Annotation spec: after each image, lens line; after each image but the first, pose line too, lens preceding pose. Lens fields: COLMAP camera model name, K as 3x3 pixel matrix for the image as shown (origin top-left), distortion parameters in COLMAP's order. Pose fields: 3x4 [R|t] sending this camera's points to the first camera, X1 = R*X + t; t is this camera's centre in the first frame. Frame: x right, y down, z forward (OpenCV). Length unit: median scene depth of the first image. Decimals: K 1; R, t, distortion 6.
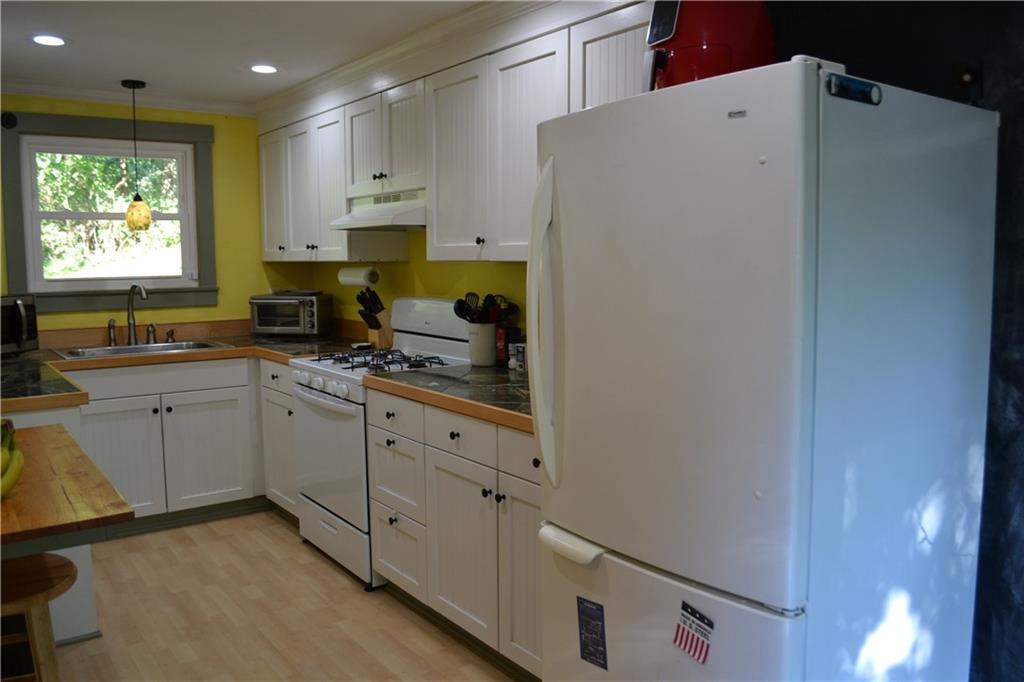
lens RADIAL K [[819.0, 0, 515.0], [0, 819.0, 341.9], [0, 0, 1]] dist [-0.090119, 0.025285]
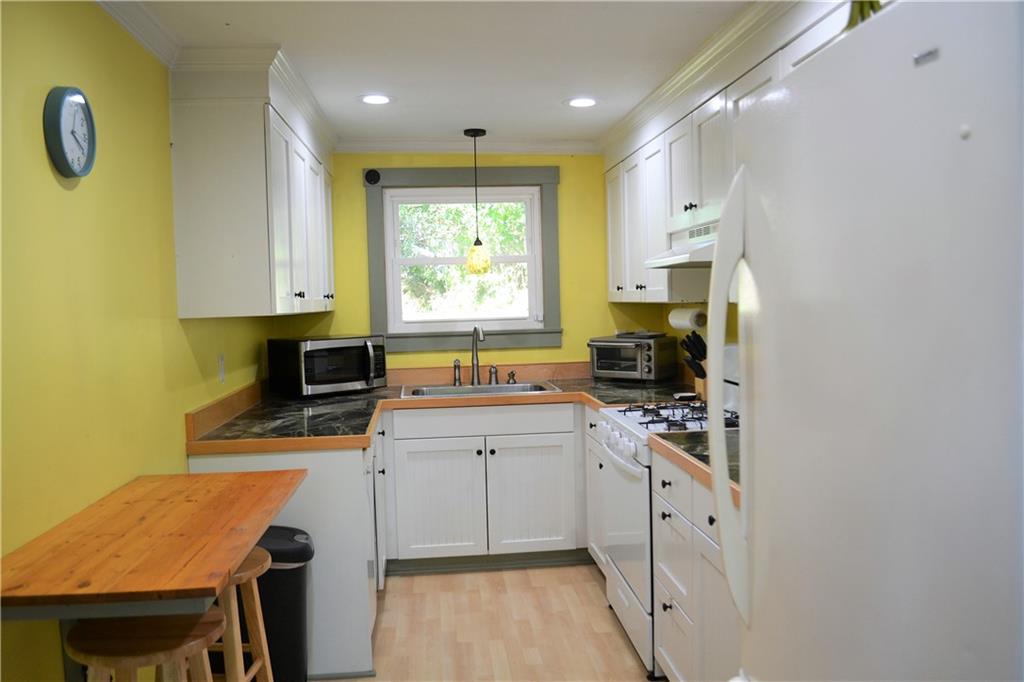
lens RADIAL K [[819.0, 0, 511.5], [0, 819.0, 344.8], [0, 0, 1]] dist [-0.090119, 0.025285]
pose [[0.858926, 0.011425, -0.511972, 0.106818], [-0.031056, 0.999073, -0.029807, -0.019112], [0.511157, 0.041502, 0.858485, 0.131784]]
